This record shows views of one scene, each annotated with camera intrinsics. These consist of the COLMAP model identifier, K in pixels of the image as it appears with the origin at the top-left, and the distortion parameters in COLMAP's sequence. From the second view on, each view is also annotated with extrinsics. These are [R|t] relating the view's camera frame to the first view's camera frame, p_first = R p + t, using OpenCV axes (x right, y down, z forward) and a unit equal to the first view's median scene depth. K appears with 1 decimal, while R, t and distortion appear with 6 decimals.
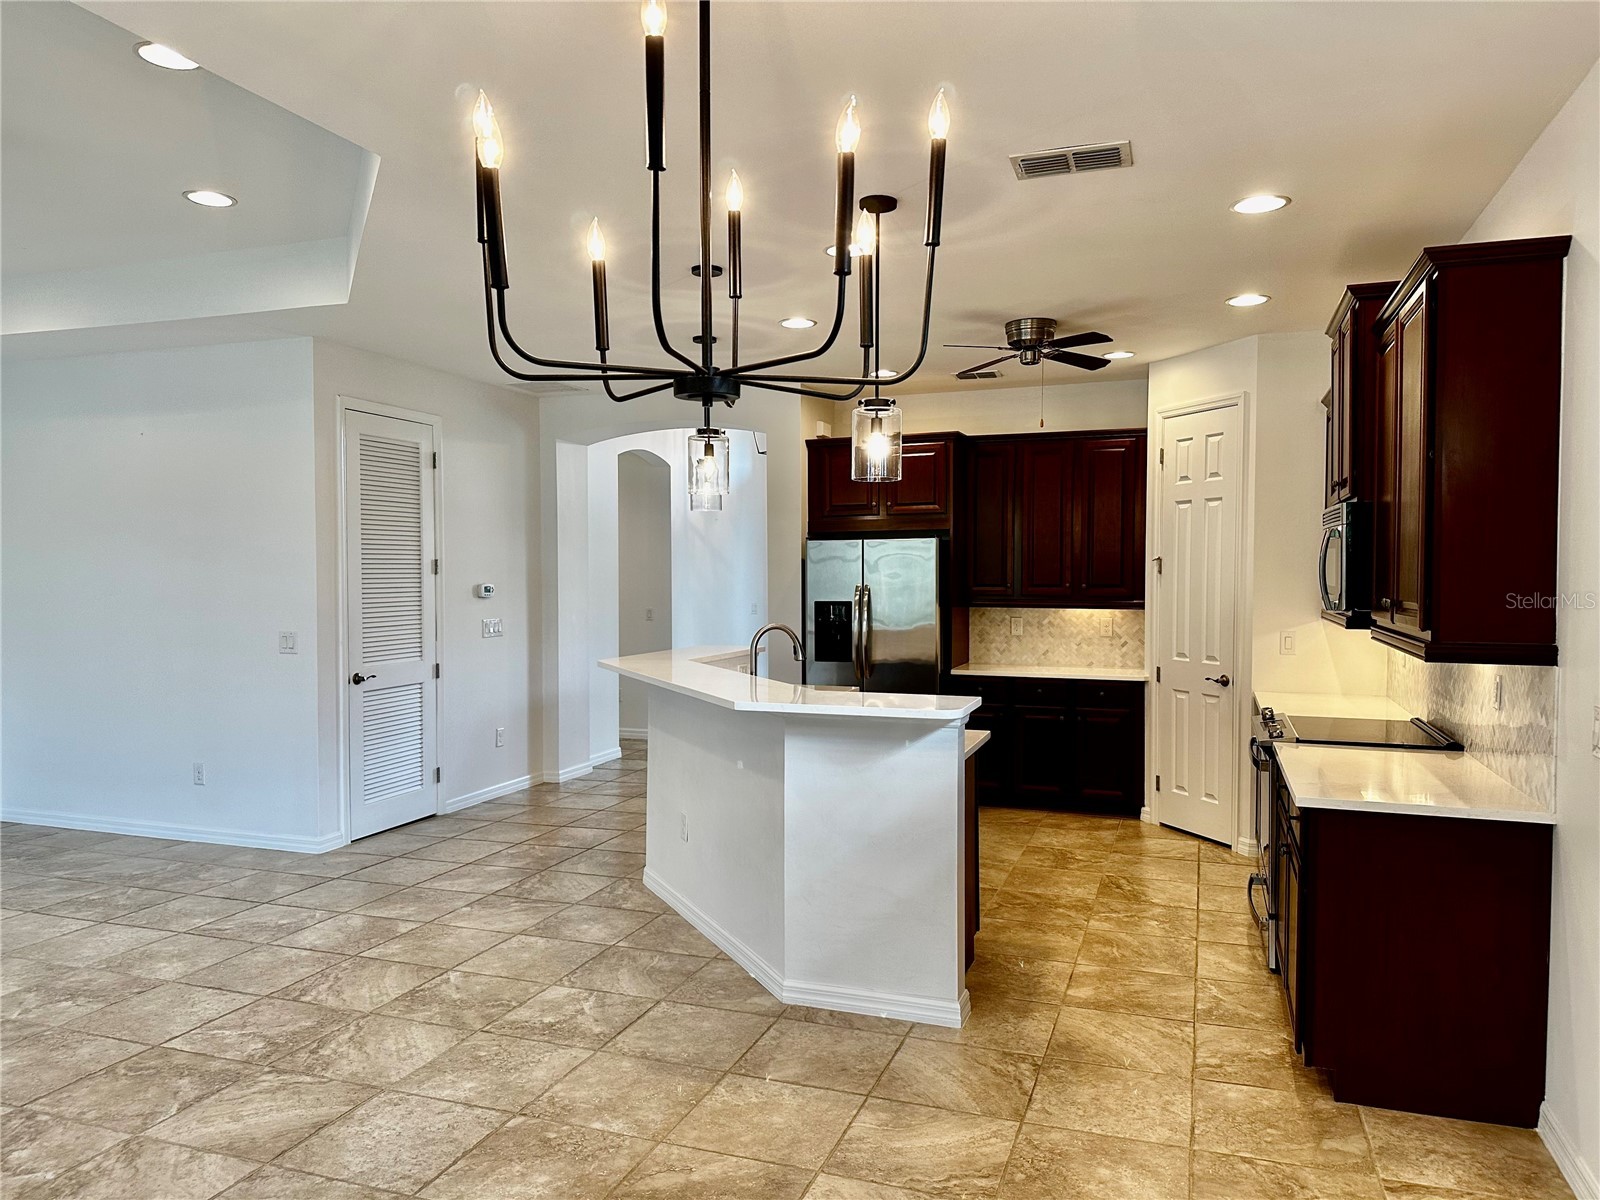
lens RADIAL K [[1130.0, 0, 808.0], [0, 1130.0, 601.6], [0, 0, 1]] dist [0.053263, -0.062636]
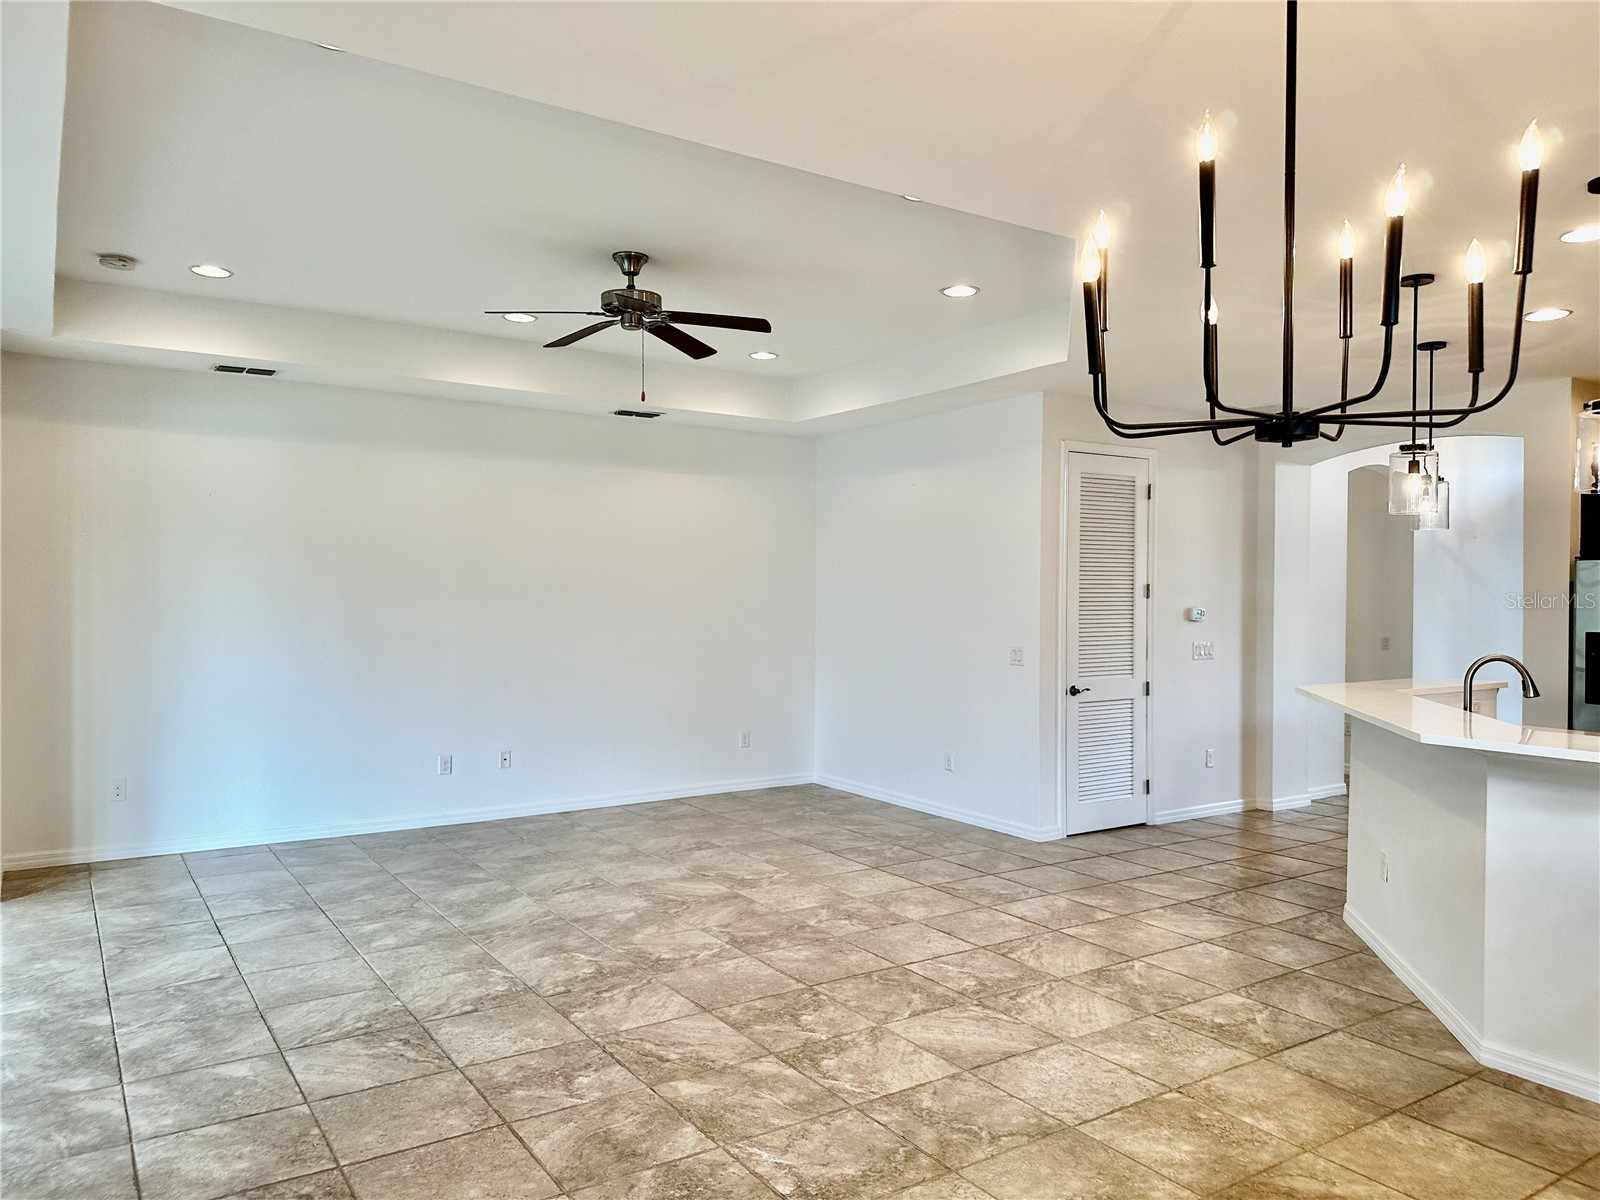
lens RADIAL K [[1130.0, 0, 811.0], [0, 1130.0, 600.6], [0, 0, 1]] dist [0.053263, -0.062636]
pose [[0.804657, 0.008412, -0.593681, 0.085610], [-0.021823, 0.999643, -0.015414, 0.003058], [0.593339, 0.025358, 0.804553, -0.076905]]
